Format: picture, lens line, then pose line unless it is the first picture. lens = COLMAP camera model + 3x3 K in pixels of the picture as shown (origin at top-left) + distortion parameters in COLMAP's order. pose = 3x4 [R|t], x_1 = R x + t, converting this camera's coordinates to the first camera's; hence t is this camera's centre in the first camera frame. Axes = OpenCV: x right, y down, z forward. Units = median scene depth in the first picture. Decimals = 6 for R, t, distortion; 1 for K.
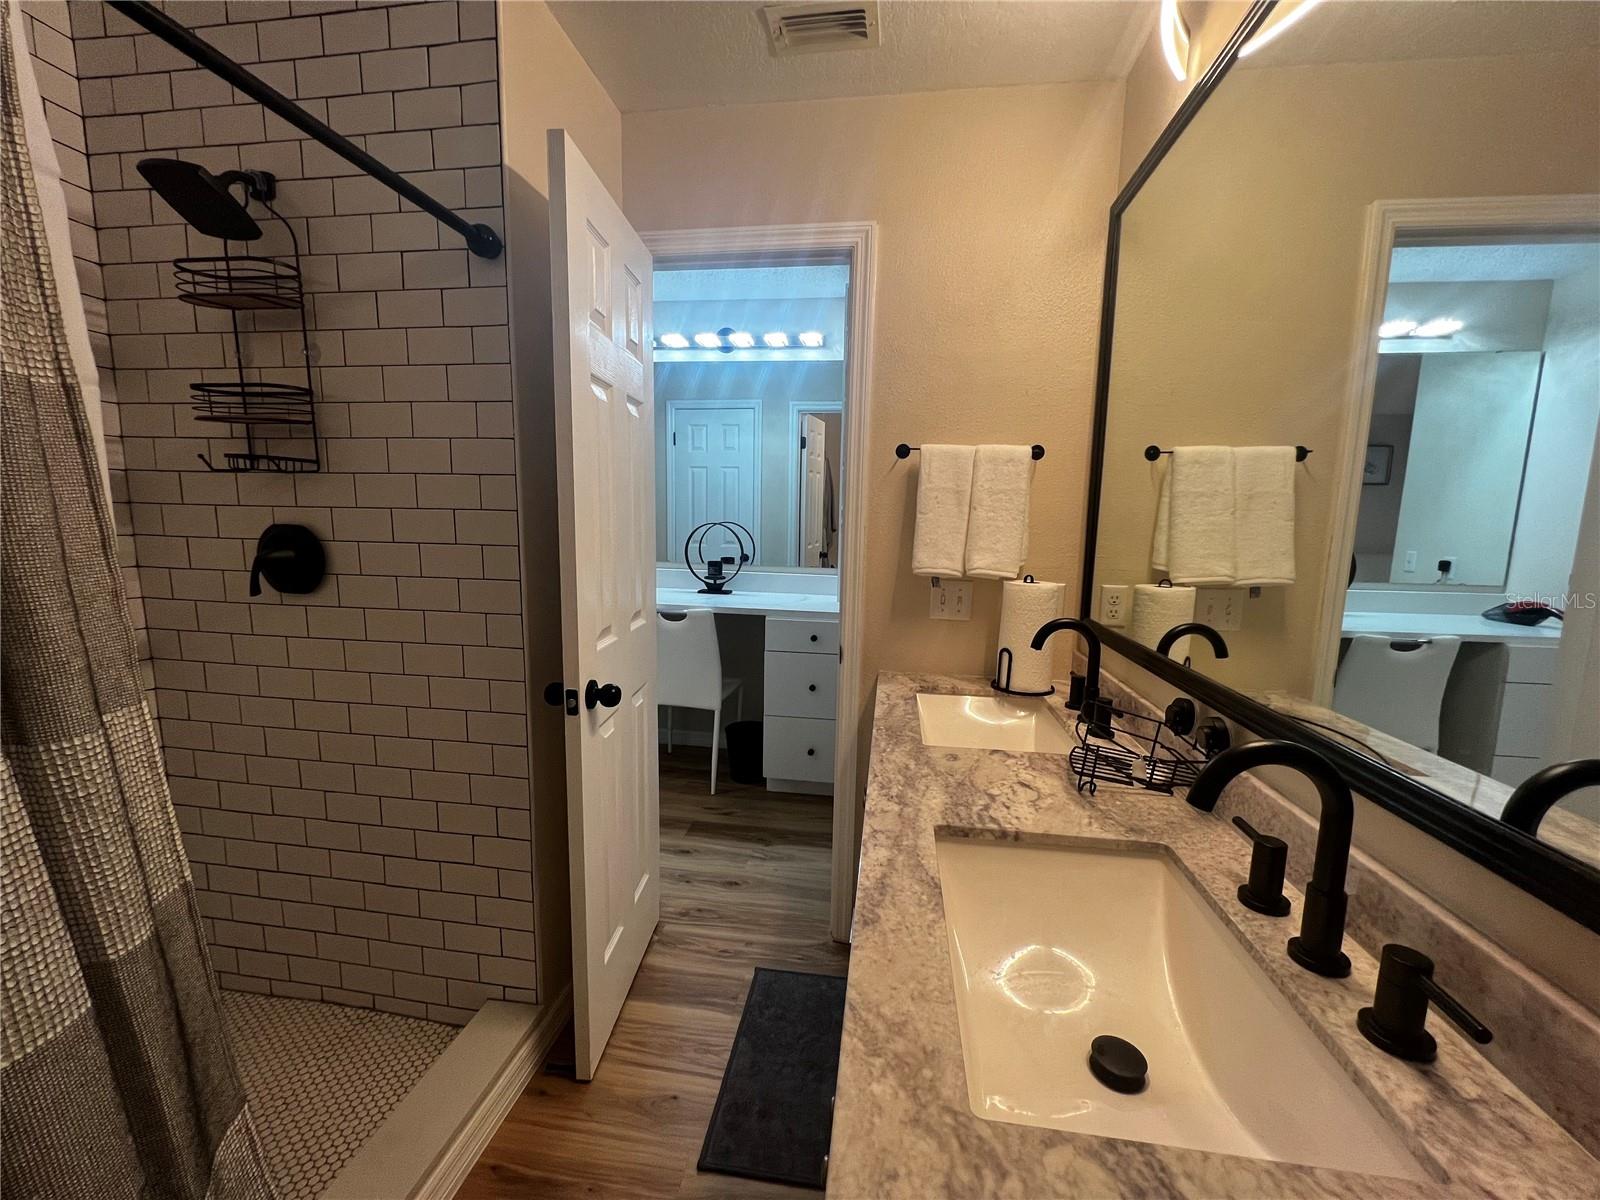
lens RADIAL K [[641.6, 0, 797.8], [0, 641.6, 601.7], [0, 0, 1]] dist [0.003129, 0.000650]
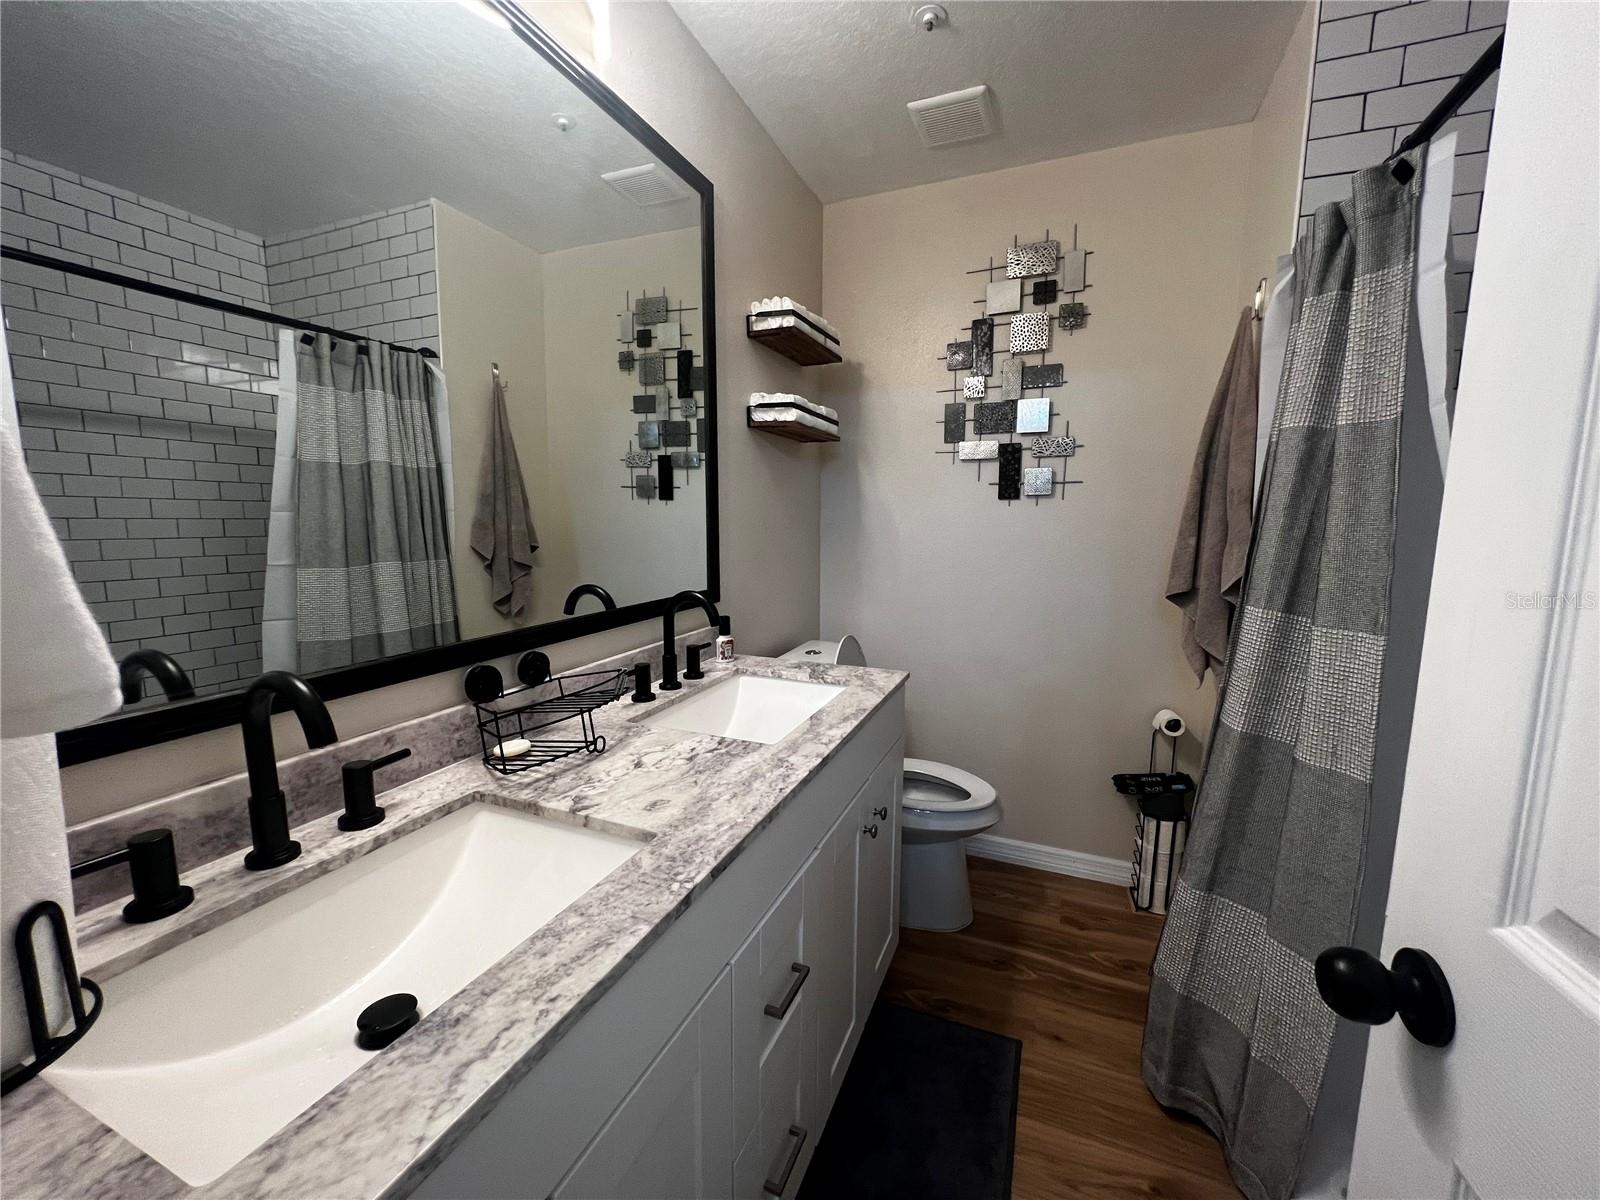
lens RADIAL K [[641.6, 0, 803.3], [0, 641.6, 599.0], [0, 0, 1]] dist [0.003129, 0.000650]
pose [[-0.968585, -0.063896, 0.240336, -0.098646], [0.003505, 0.962826, 0.270100, -0.209606], [-0.248660, 0.262457, -0.932354, 1.764864]]
